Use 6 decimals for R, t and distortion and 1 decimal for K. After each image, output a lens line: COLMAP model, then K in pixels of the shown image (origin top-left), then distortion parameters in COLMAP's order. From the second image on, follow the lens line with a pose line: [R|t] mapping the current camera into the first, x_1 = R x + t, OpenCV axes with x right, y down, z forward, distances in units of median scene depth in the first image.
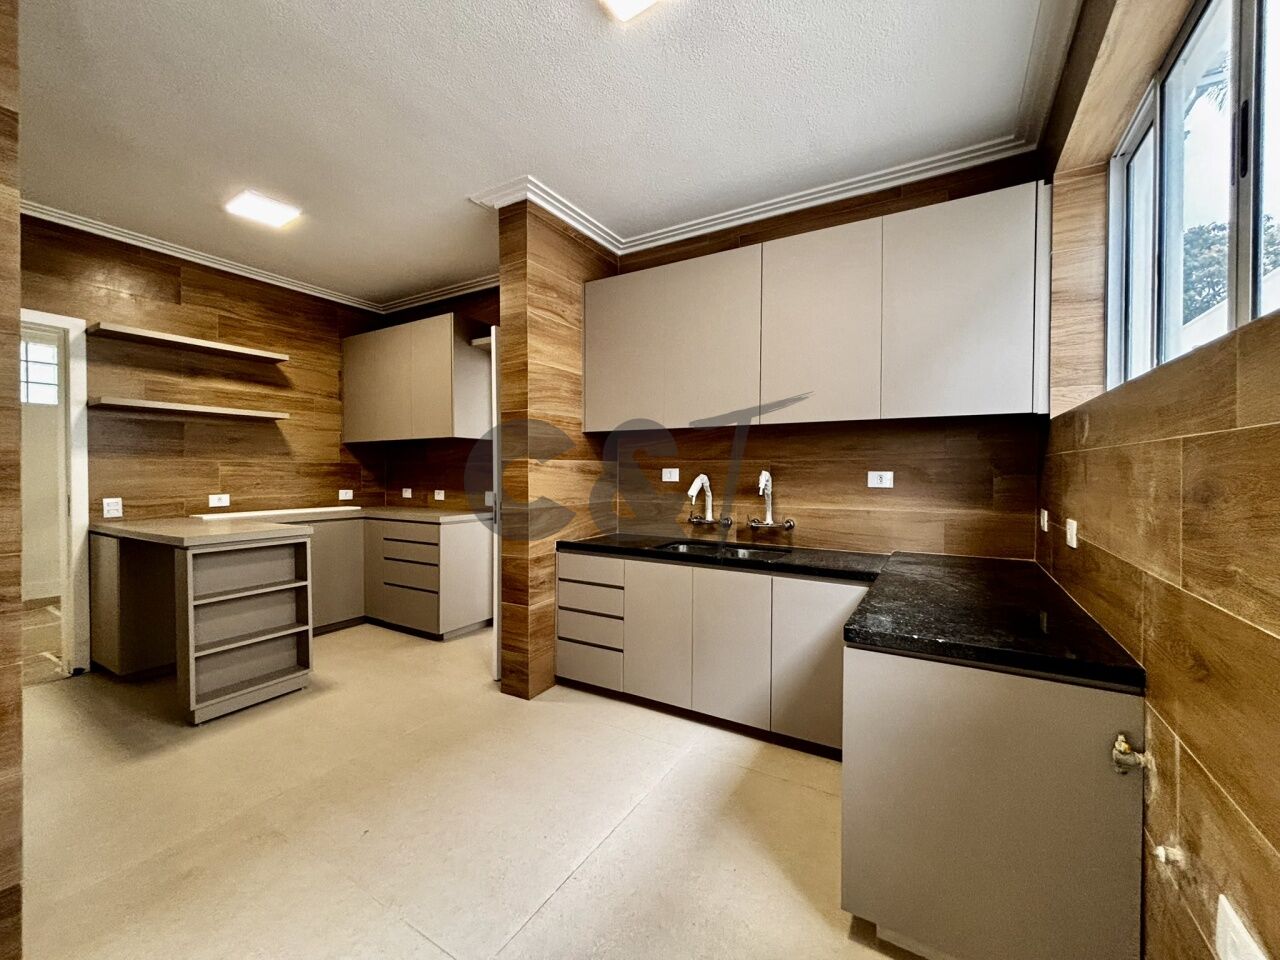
lens RADIAL K [[517.6, 0, 640.2], [0, 517.6, 477.8], [0, 0, 1]] dist [-0.000541, -0.000134]
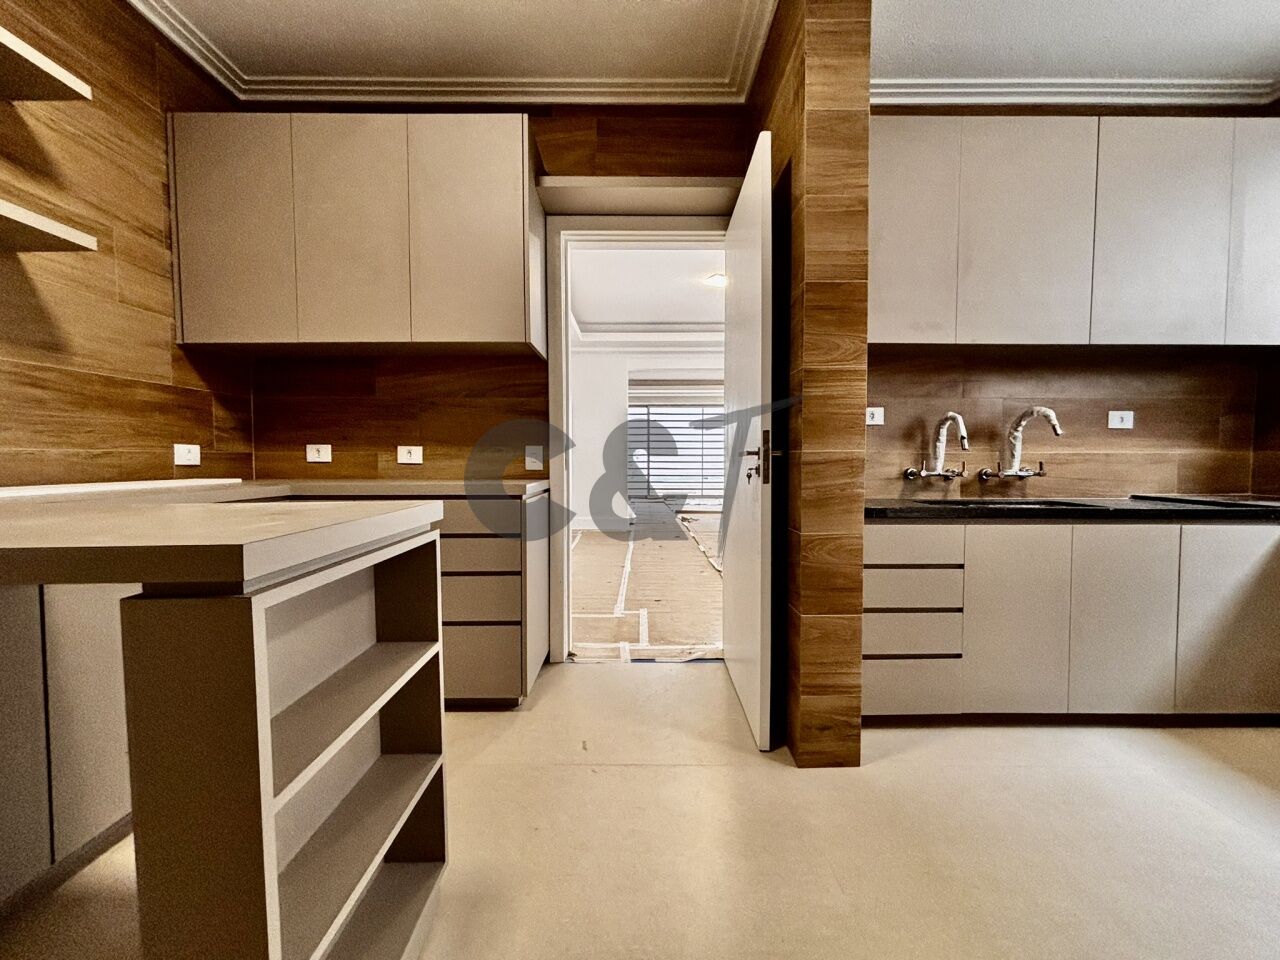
lens RADIAL K [[517.6, 0, 640.2], [0, 517.6, 477.8], [0, 0, 1]] dist [-0.000541, -0.000134]
pose [[0.858181, -0.022449, 0.512857, -0.535931], [0.008471, 0.999527, 0.029578, 0.050951], [-0.513278, -0.021039, 0.857964, 0.447531]]
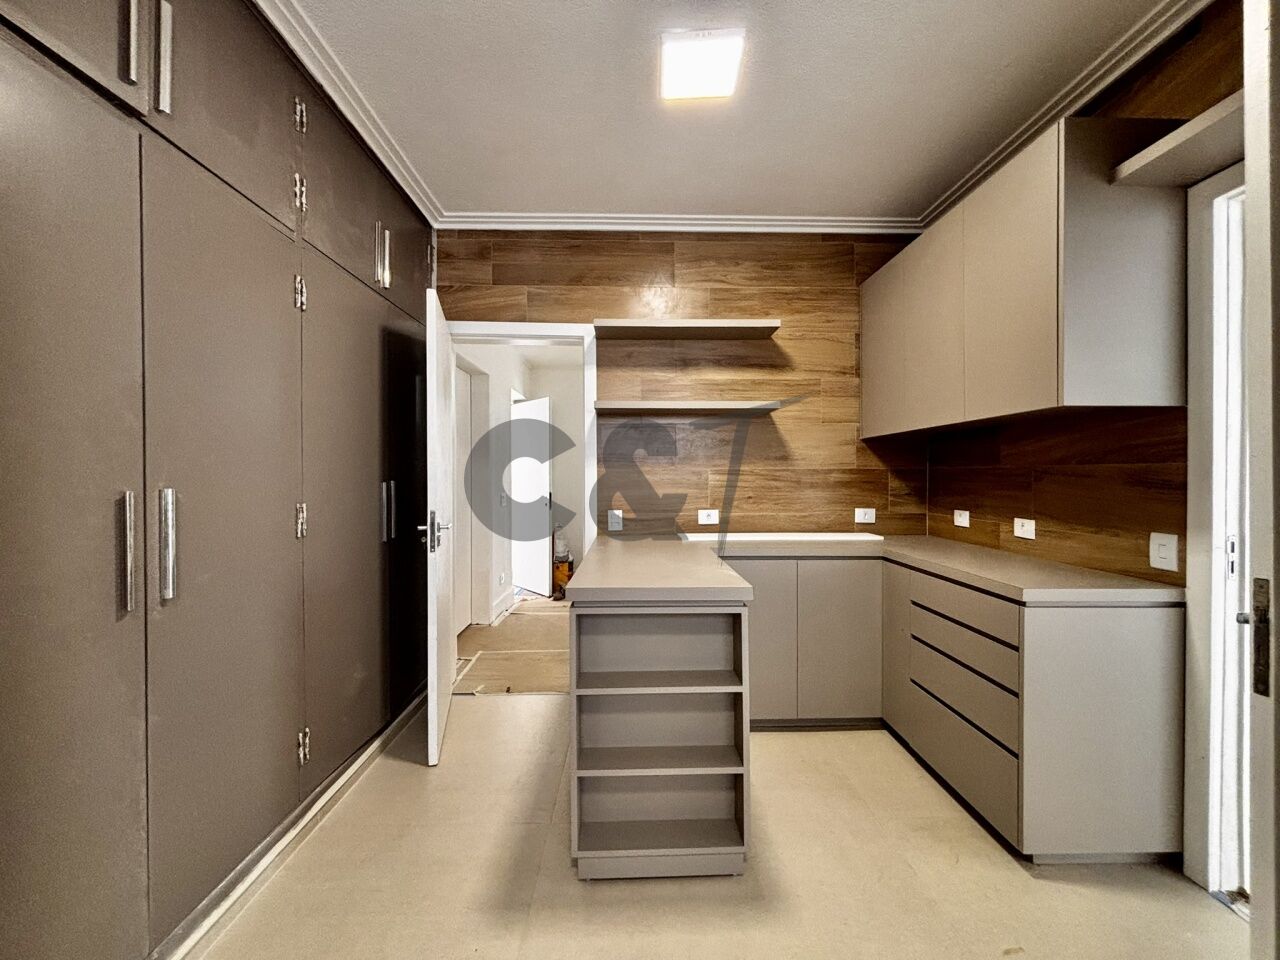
lens RADIAL K [[517.6, 0, 640.2], [0, 517.6, 477.8], [0, 0, 1]] dist [-0.000541, -0.000134]
pose [[0.526504, 0.002609, -0.850169, -0.174205], [-0.008293, 0.999963, -0.002067, -0.014861], [0.850132, 0.008139, 0.526506, 0.461958]]
